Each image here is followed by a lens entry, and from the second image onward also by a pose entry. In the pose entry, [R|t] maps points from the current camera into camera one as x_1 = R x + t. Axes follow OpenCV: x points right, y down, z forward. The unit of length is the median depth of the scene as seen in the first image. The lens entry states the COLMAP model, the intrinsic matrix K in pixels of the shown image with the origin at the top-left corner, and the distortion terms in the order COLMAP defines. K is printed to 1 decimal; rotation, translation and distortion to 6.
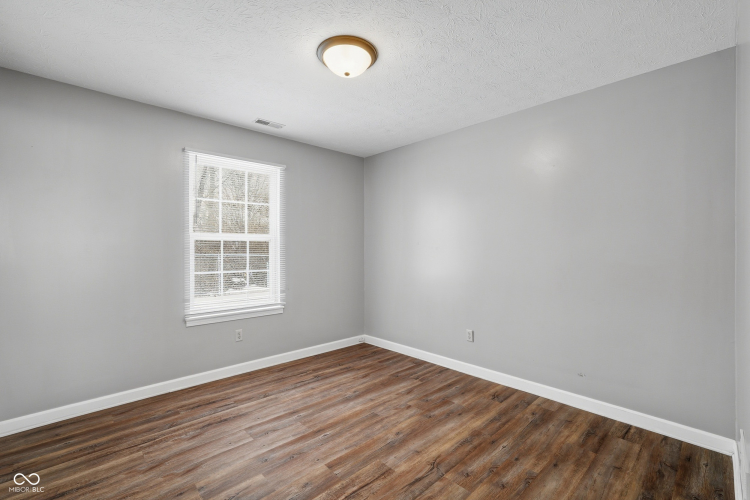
lens RADIAL K [[330.6, 0, 377.2], [0, 330.6, 253.6], [0, 0, 1]] dist [-0.018338, -0.000167]
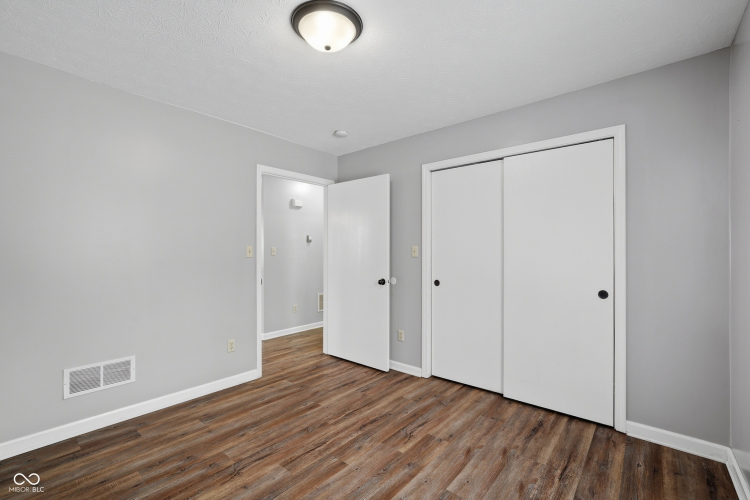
lens RADIAL K [[330.6, 0, 373.0], [0, 330.6, 249.1], [0, 0, 1]] dist [-0.018338, -0.000167]
pose [[-0.995047, -0.003032, -0.099361, -0.132231], [-0.003703, 0.999972, 0.006569, -0.029997], [0.099339, 0.006905, -0.995030, 2.003089]]
